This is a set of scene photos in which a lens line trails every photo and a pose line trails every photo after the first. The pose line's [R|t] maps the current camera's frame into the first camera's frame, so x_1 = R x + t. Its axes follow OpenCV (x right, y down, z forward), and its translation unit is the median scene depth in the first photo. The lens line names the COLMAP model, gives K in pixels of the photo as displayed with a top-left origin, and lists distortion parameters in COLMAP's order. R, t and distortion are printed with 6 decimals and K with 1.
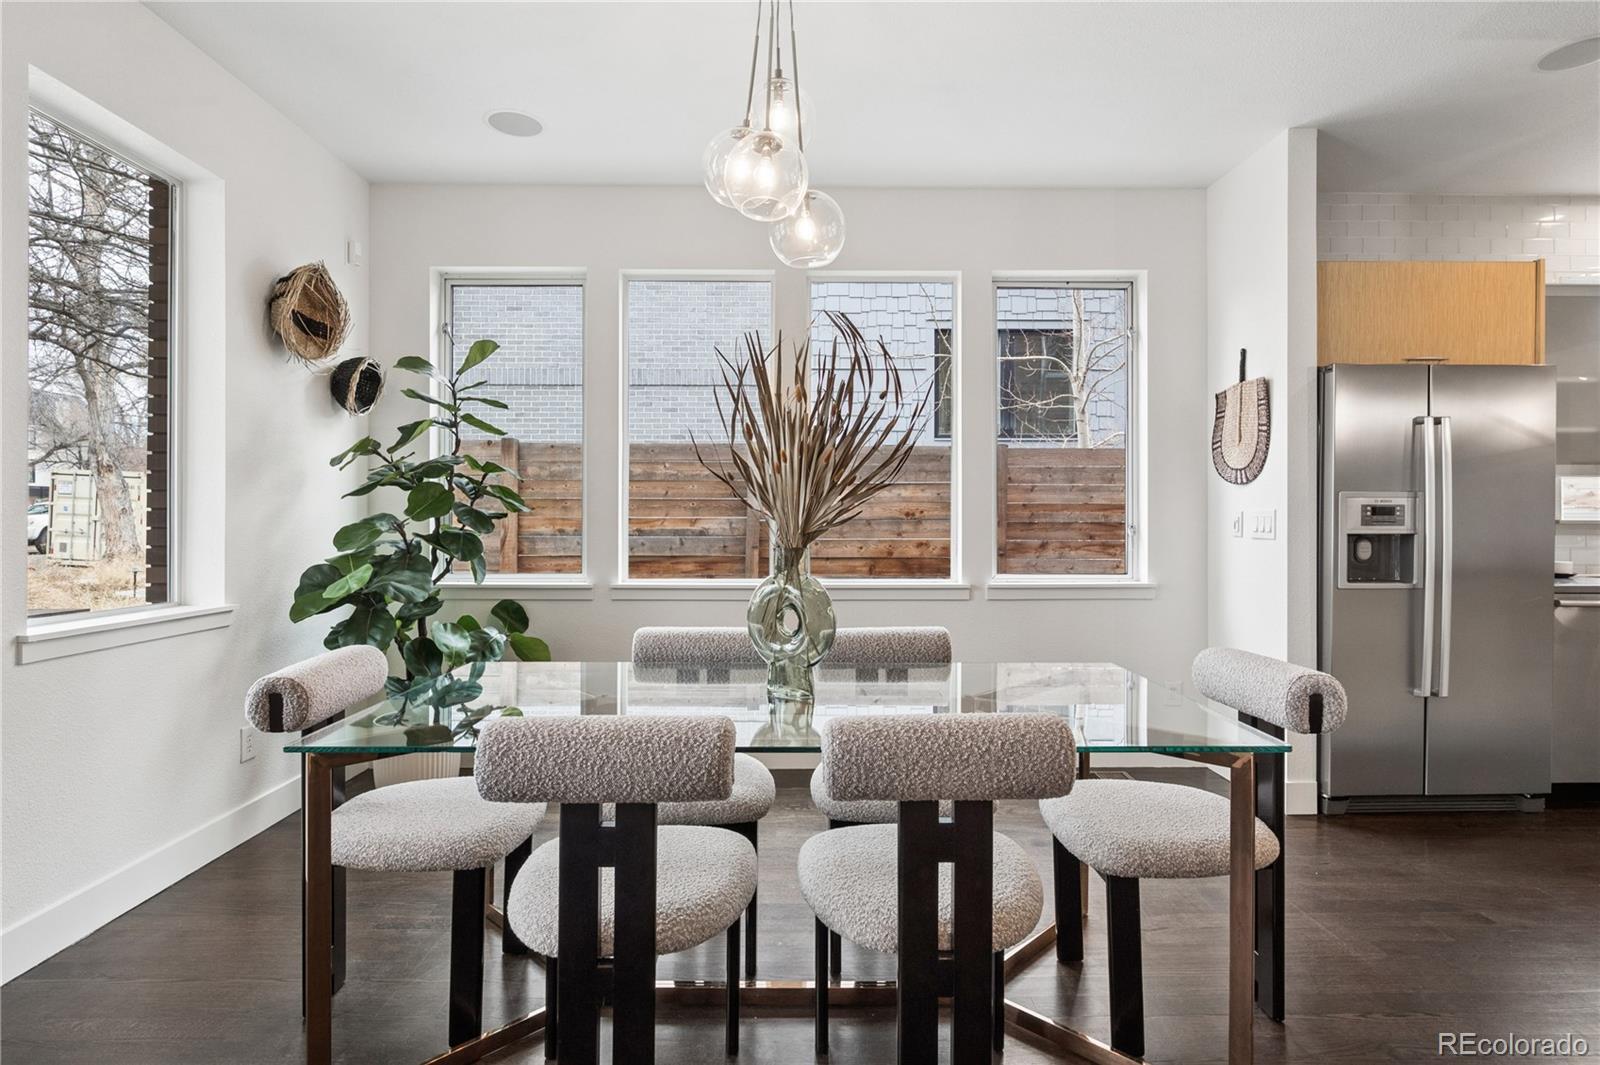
lens RADIAL K [[816.5, 0, 794.7], [0, 816.5, 523.1], [0, 0, 1]] dist [0.000194, 0.000456]
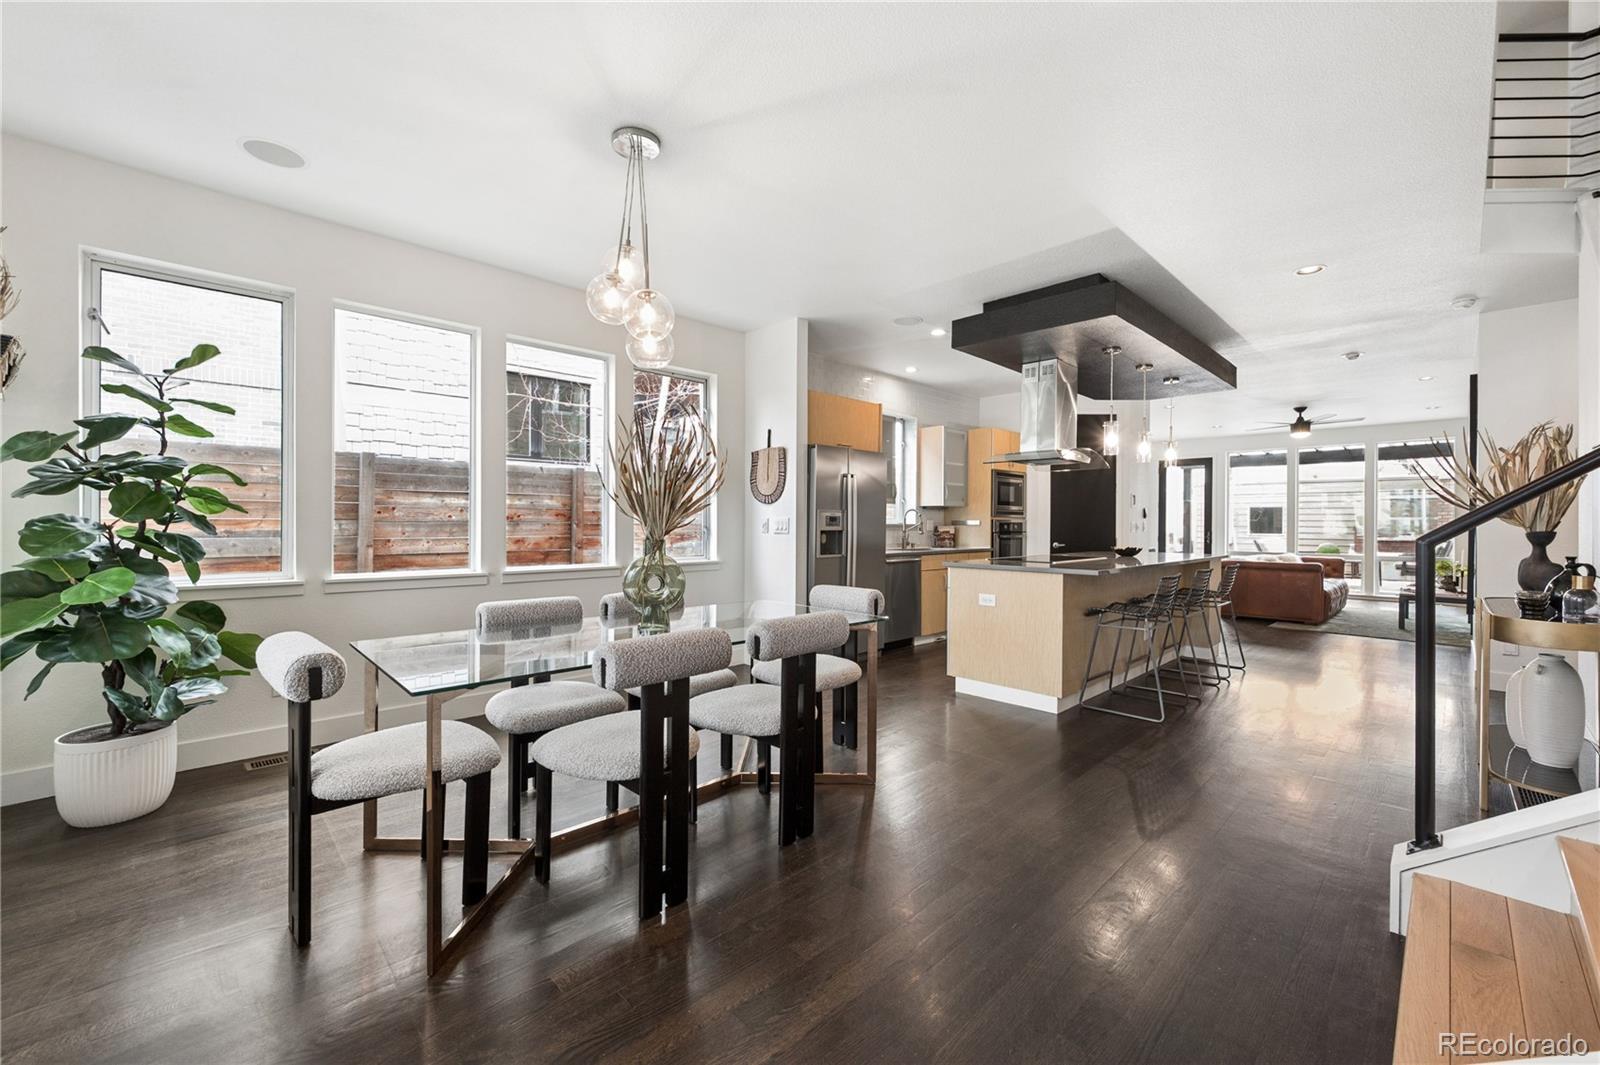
lens RADIAL K [[631.5, 0, 801.2], [0, 631.5, 533.8], [0, 0, 1]] dist [0.004594, 0.000317]
pose [[0.729880, -0.009475, 0.683509, -0.380145], [-0.000460, 0.999897, 0.014353, -0.000531], [-0.683575, -0.010791, 0.729801, -0.083647]]
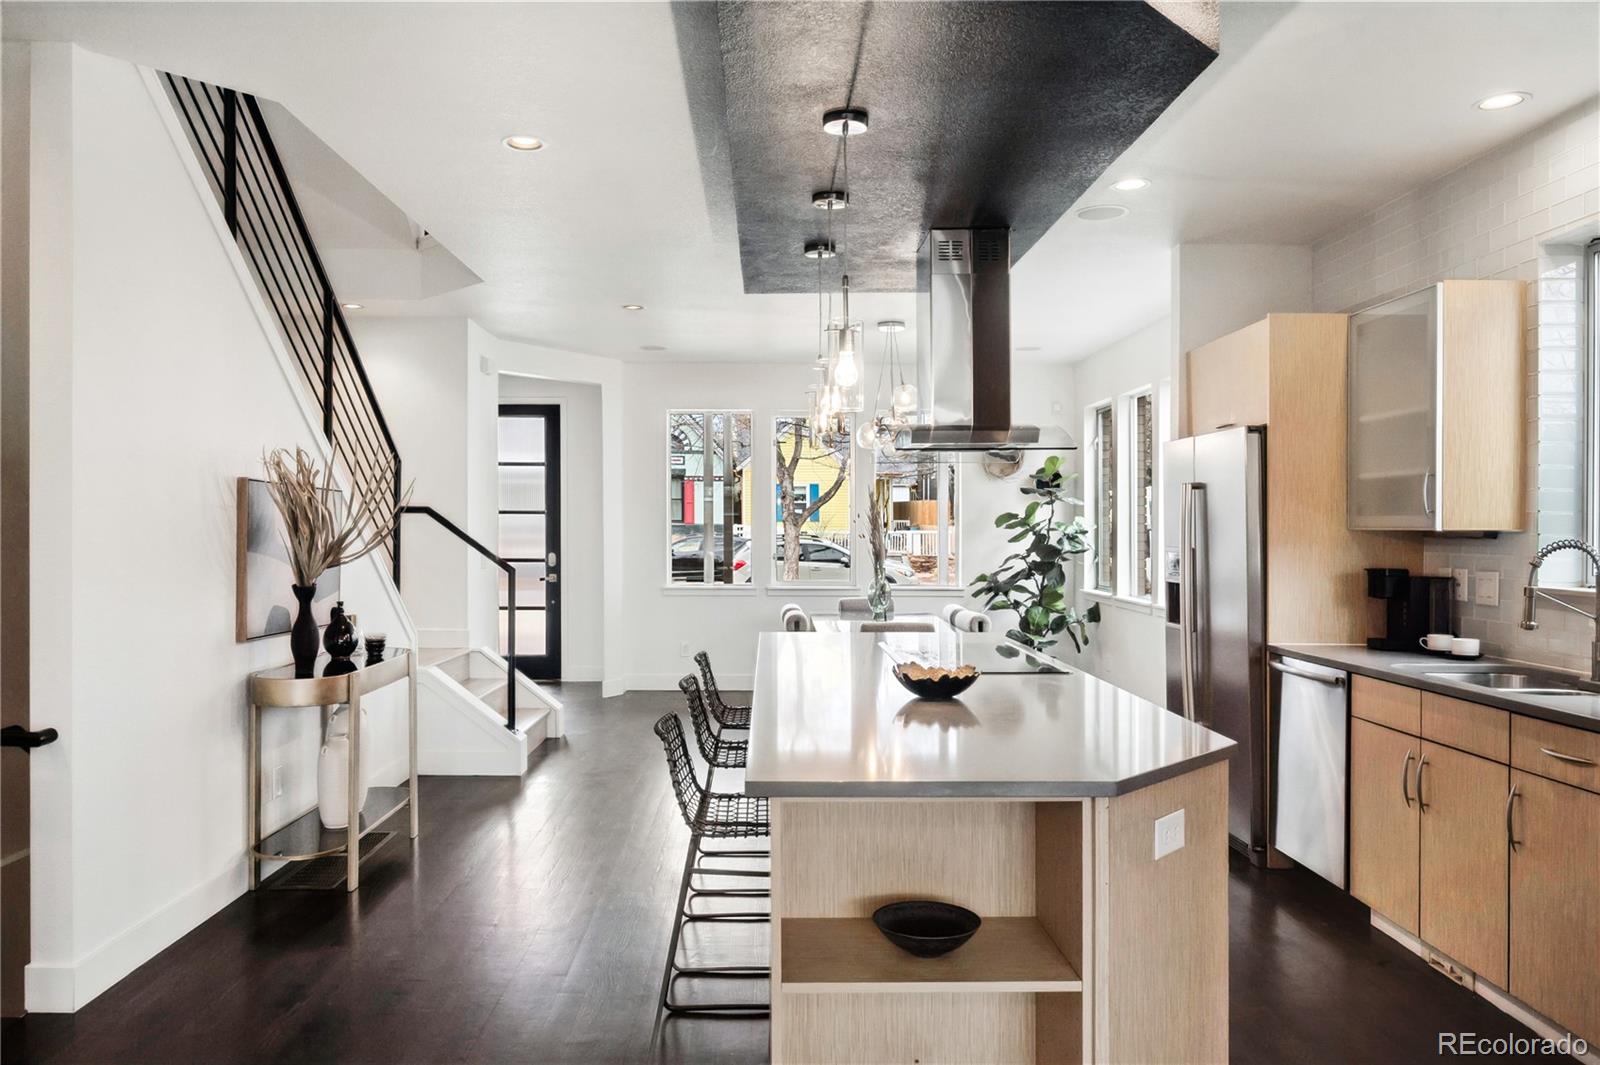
lens RADIAL K [[1142.6, 0, 791.9], [0, 1142.6, 532.4], [0, 0, 1]] dist [0.008383, 0.001801]
pose [[0.003845, 0.003308, -0.999987, 2.230052], [0.001089, 0.999994, 0.003312, -0.062066], [0.999992, -0.001101, 0.003841, 0.394796]]
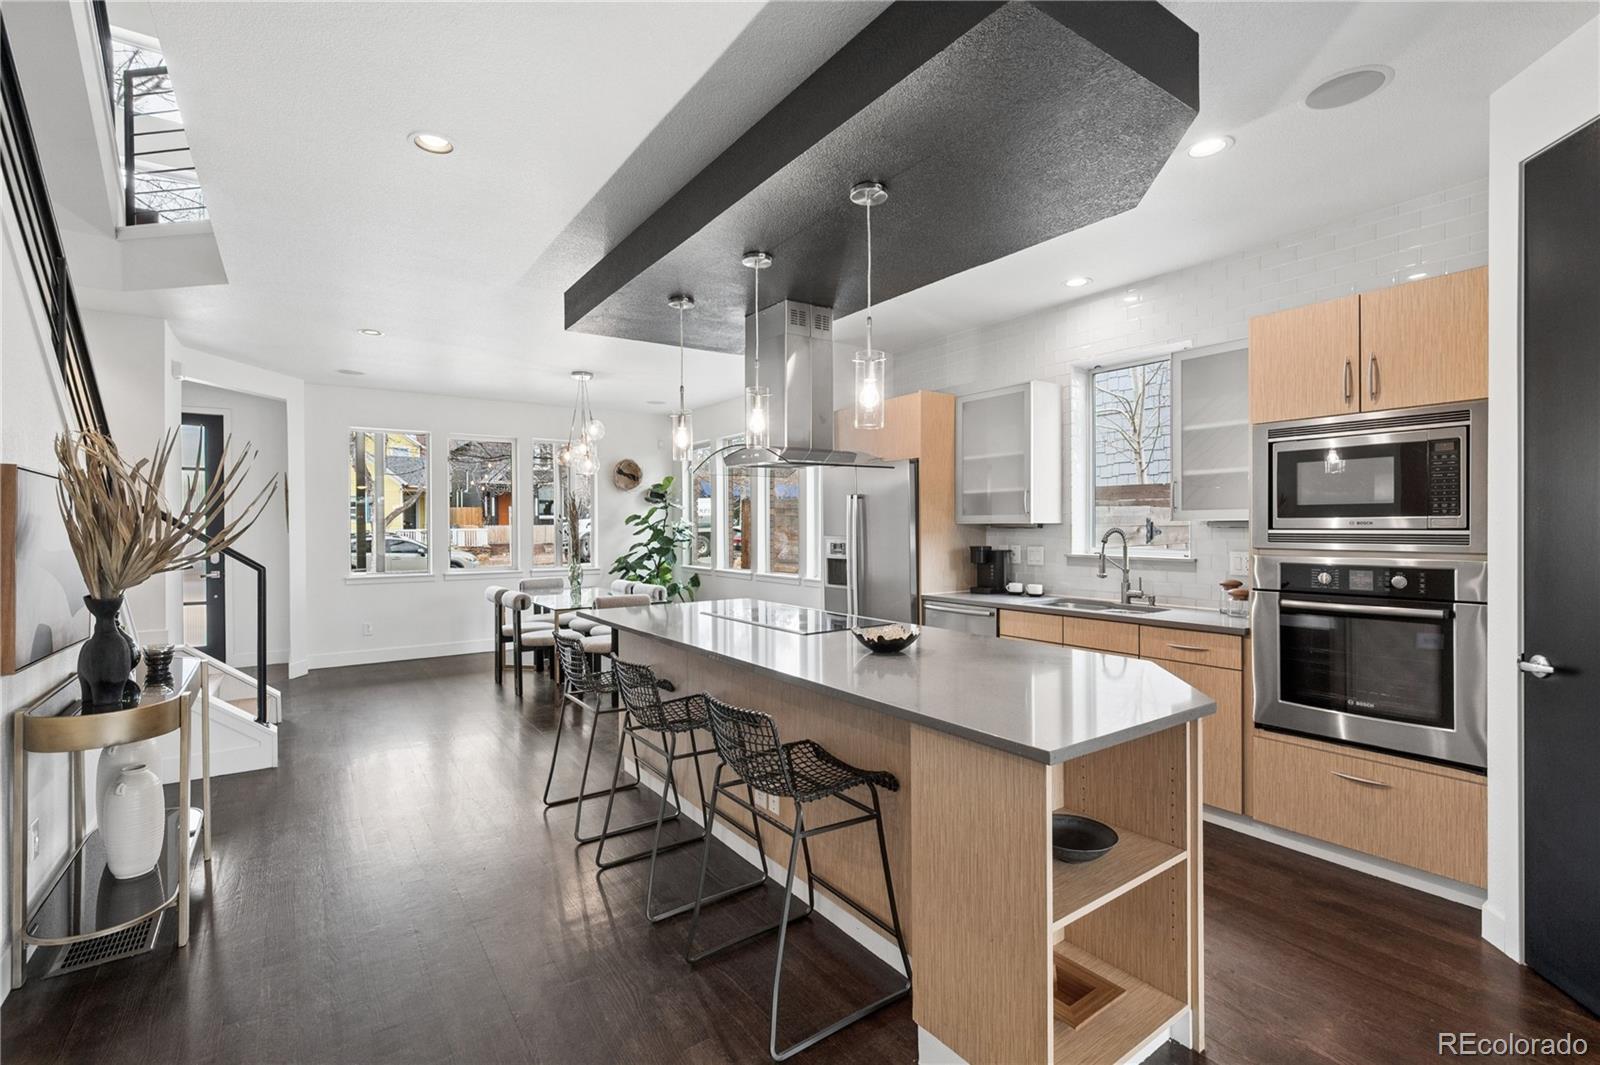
lens RADIAL K [[710.7, 0, 809.8], [0, 710.7, 526.1], [0, 0, 1]] dist [0.001529, 0.000359]
pose [[0.572063, -0.002898, -0.820205, 1.871154], [0.009063, 0.999955, 0.002787, -0.061574], [0.820160, -0.009028, 0.572064, 0.013803]]
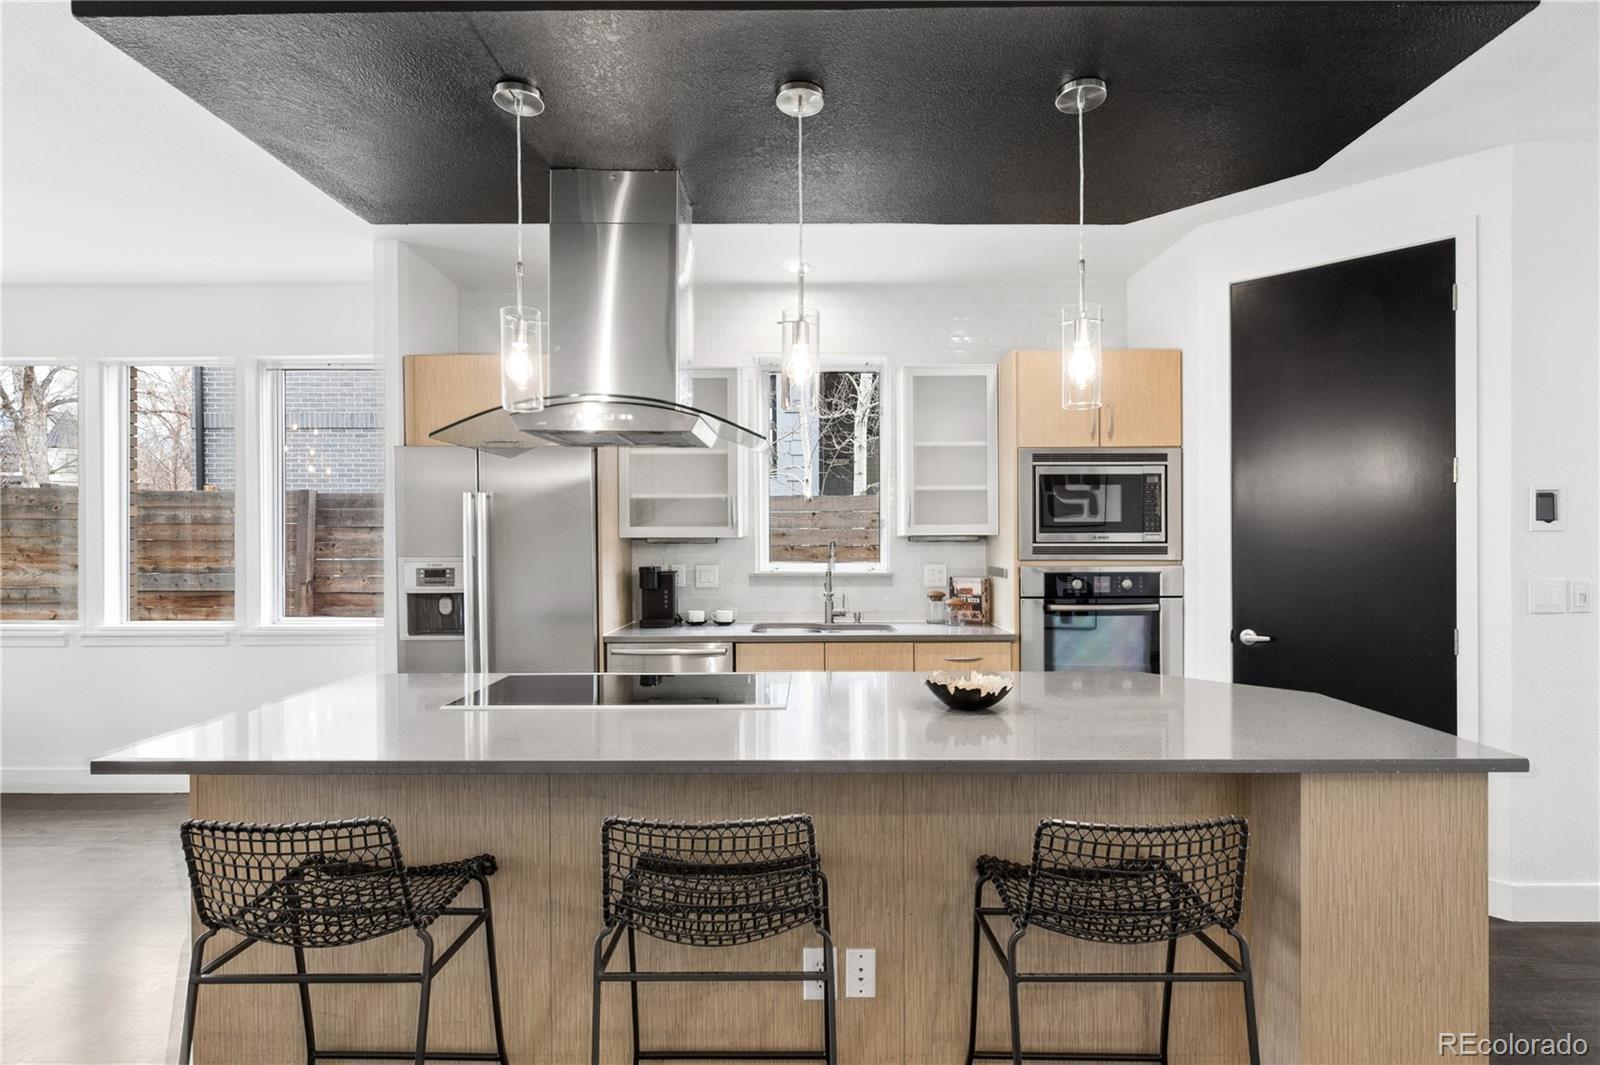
lens RADIAL K [[792.0, 0, 799.2], [0, 792.0, 533.8], [0, 0, 1]] dist [-0.014648, 0.000448]
pose [[0.999185, -0.005063, -0.040039, 1.199134], [0.005108, 0.999986, 0.001020, -0.065601], [0.040033, -0.001223, 0.999198, -0.119924]]
